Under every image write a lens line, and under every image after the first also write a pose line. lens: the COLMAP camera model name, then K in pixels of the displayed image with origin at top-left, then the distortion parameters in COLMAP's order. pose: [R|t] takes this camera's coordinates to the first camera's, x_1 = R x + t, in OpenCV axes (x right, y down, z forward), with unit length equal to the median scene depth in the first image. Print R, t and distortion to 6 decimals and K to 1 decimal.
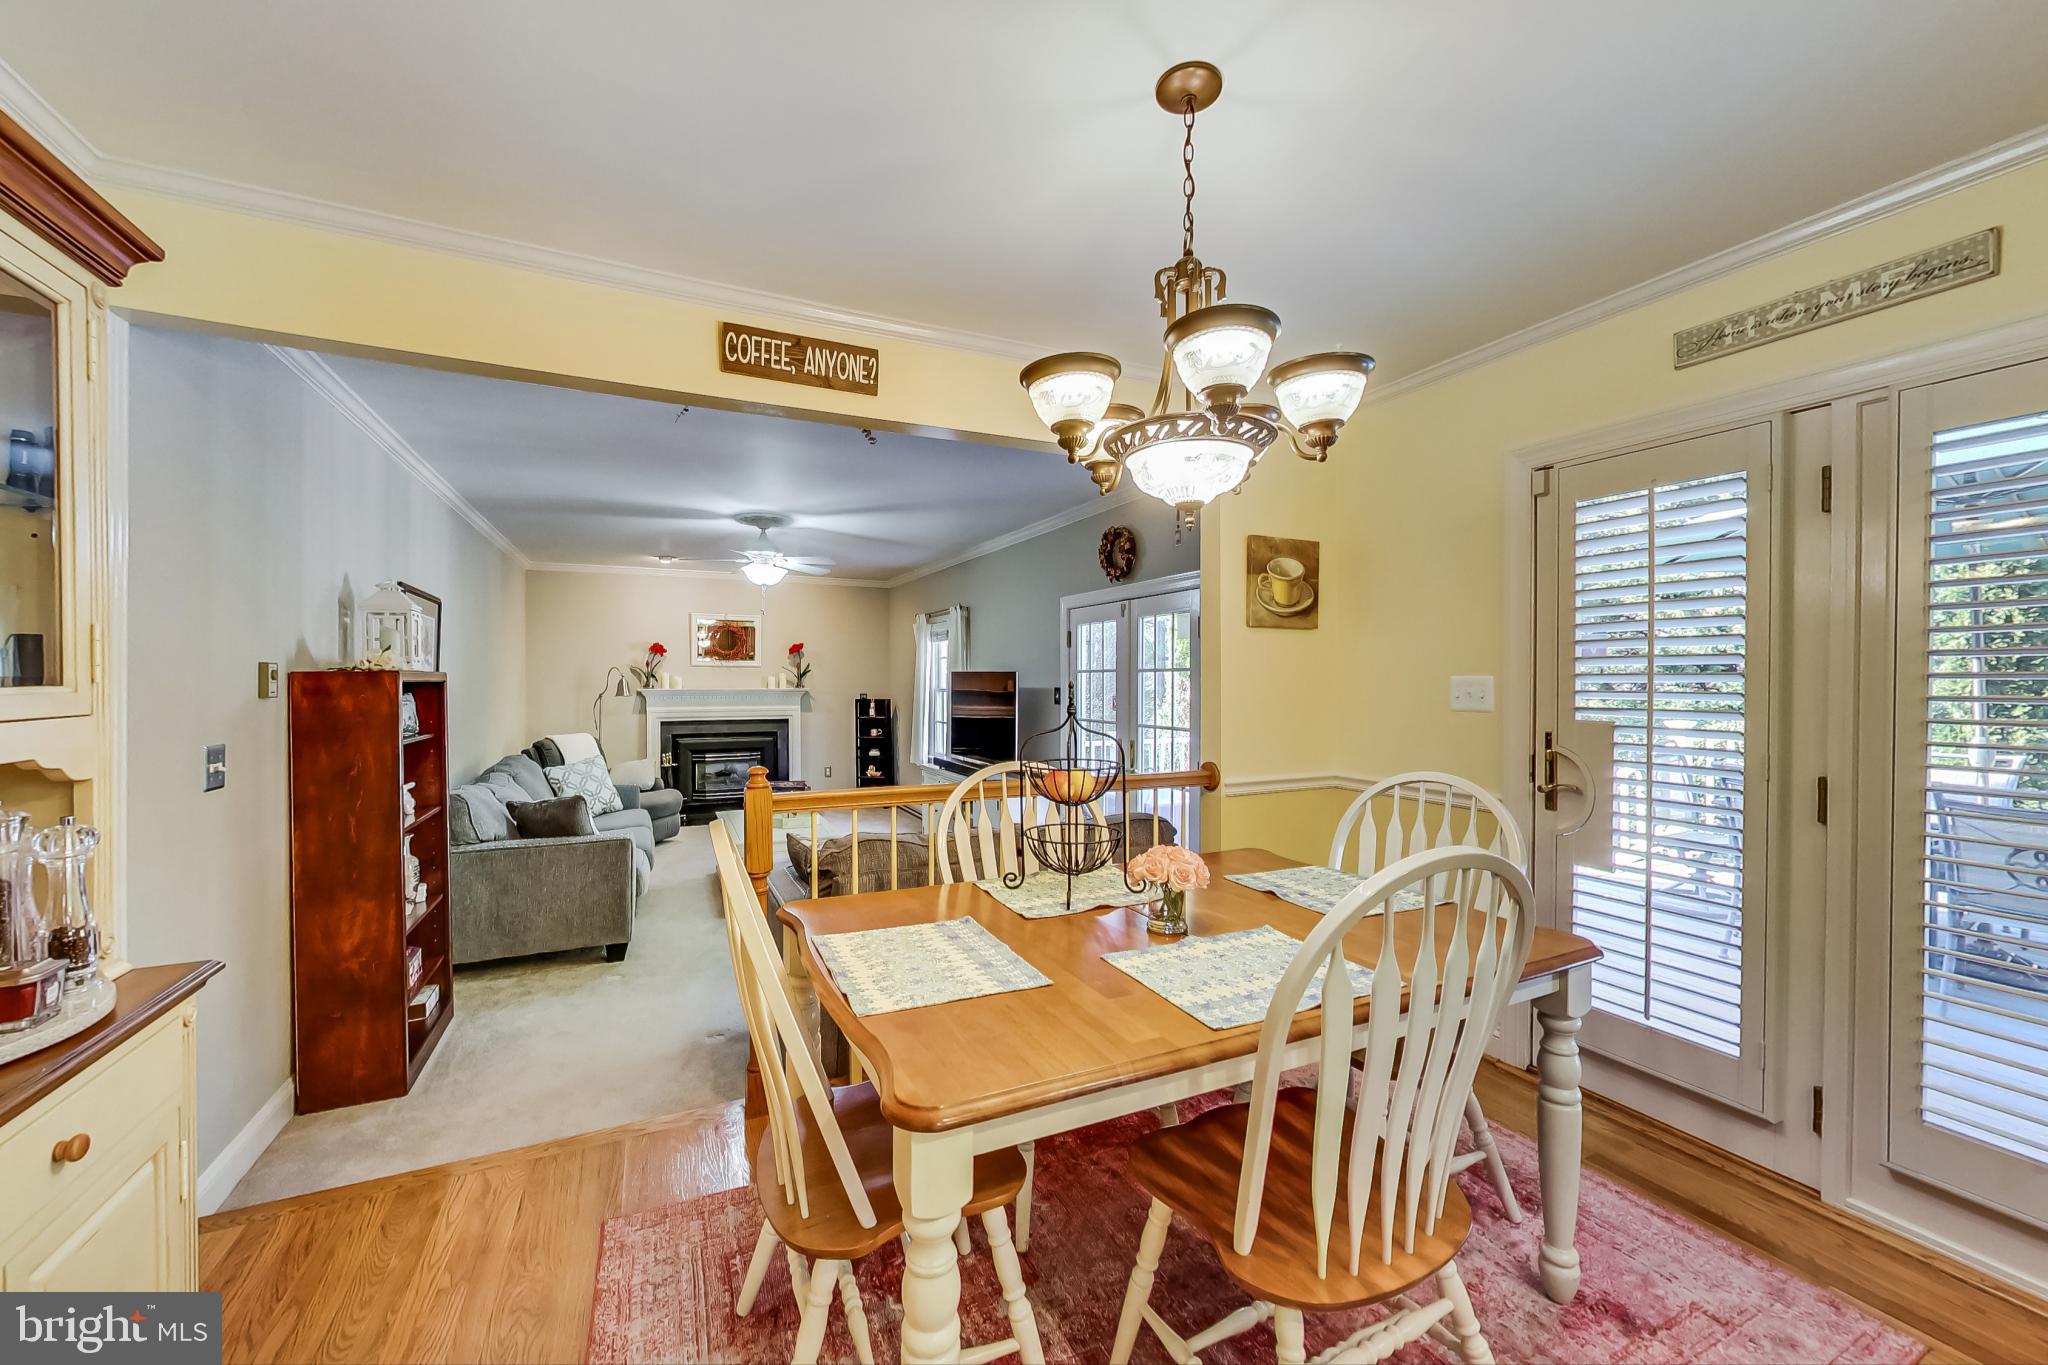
lens RADIAL K [[795.5, 0, 1019.0], [0, 795.5, 684.8], [0, 0, 1]] dist [-0.001200, -0.000432]
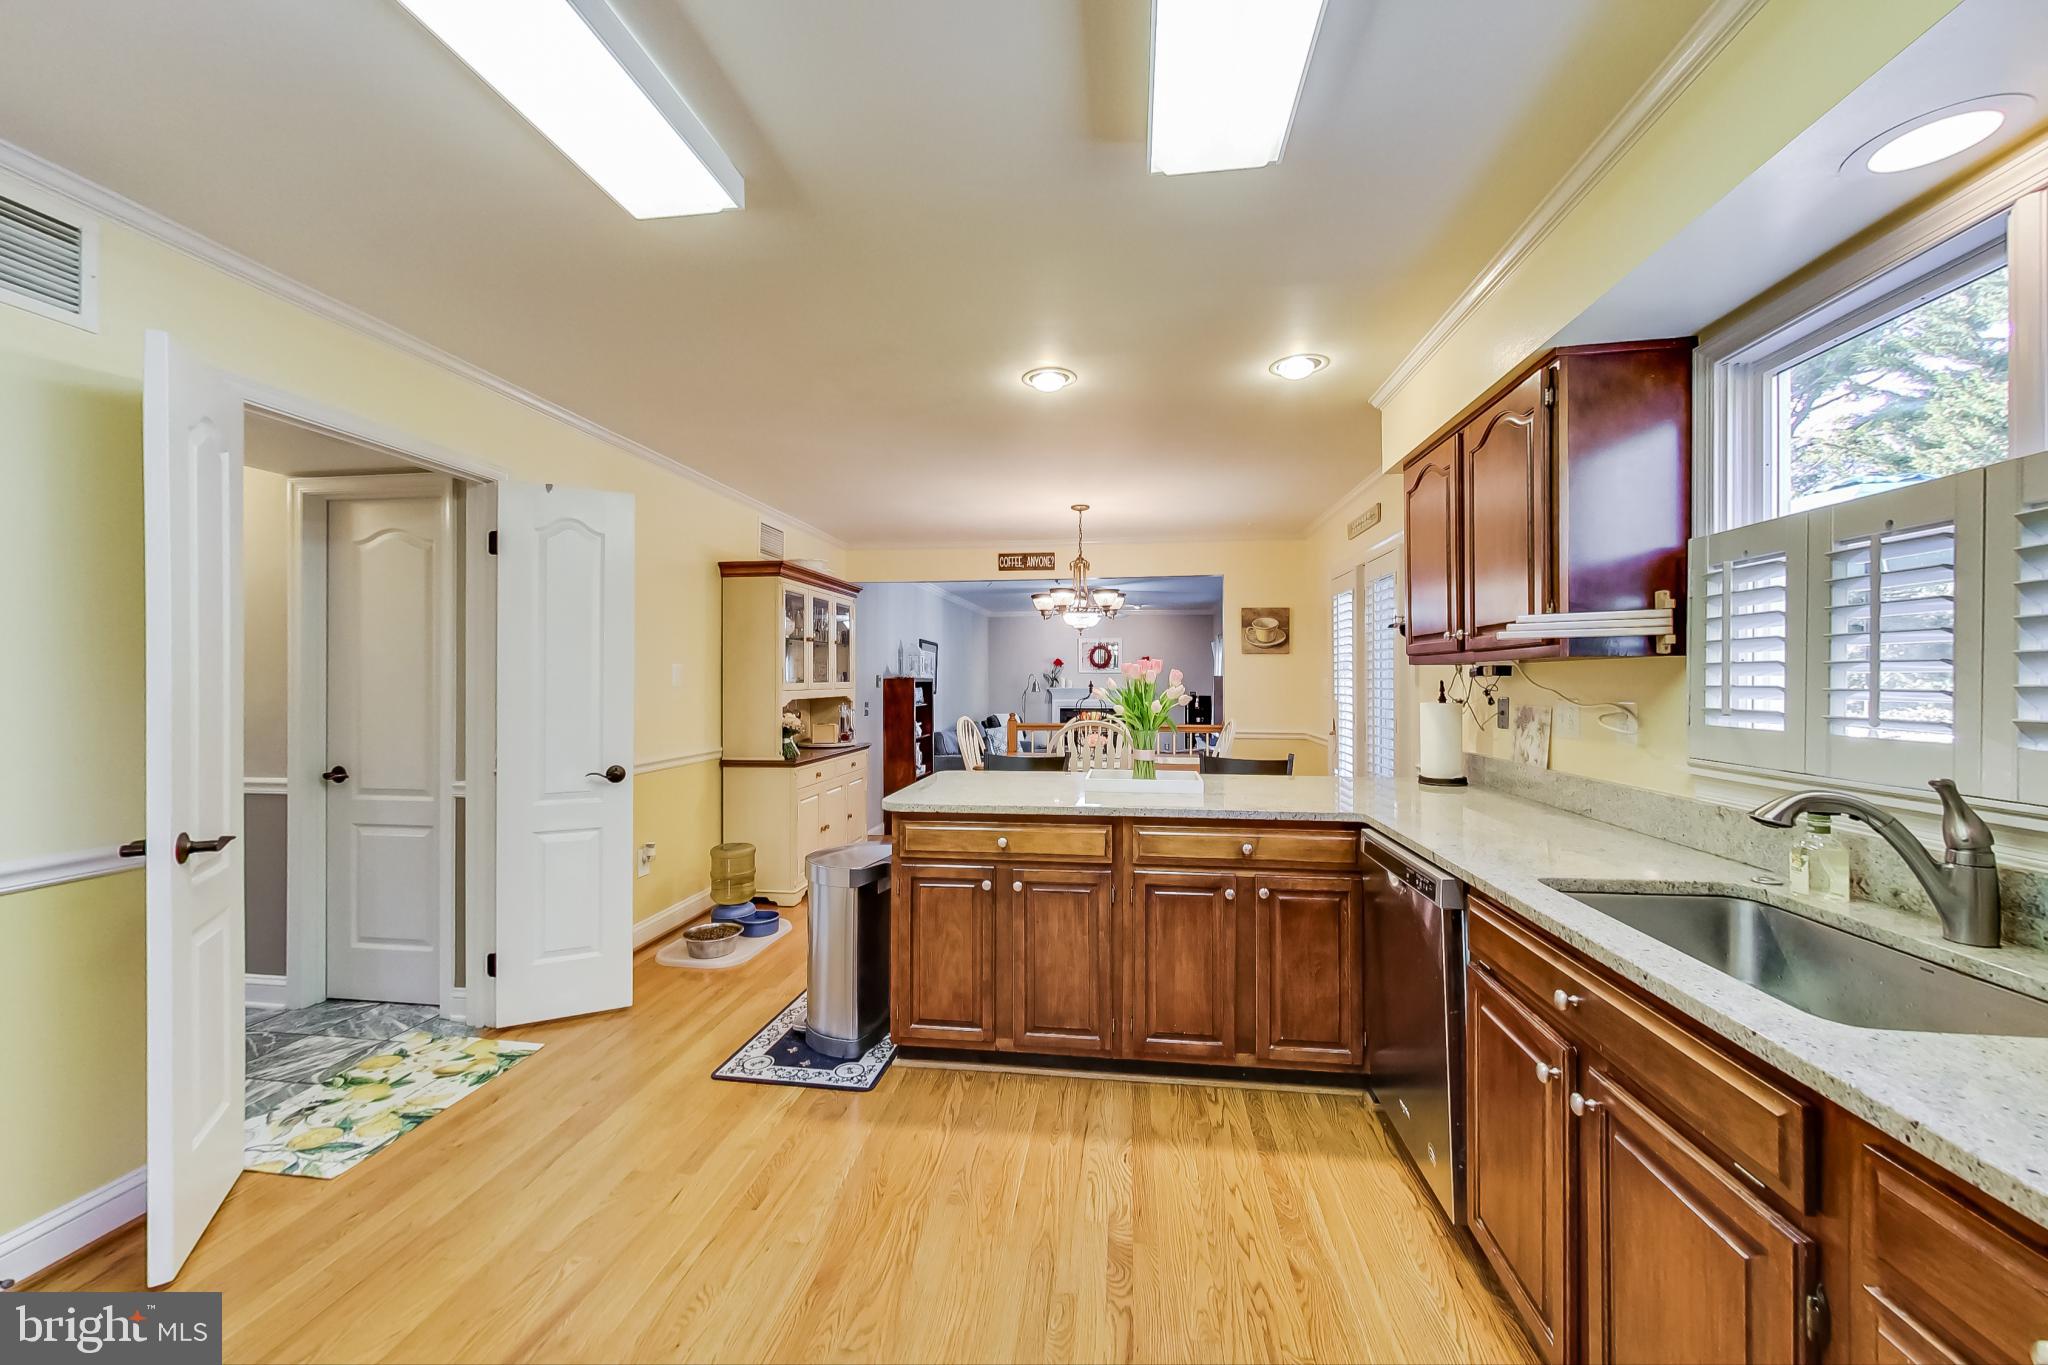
lens RADIAL K [[795.5, 0, 1019.0], [0, 795.5, 684.8], [0, 0, 1]] dist [-0.001200, -0.000432]
pose [[0.838433, -0.000499, -0.545005, 0.900966], [-0.001831, 0.999991, -0.003732, 0.013571], [0.545002, 0.004127, 0.838425, -0.974303]]
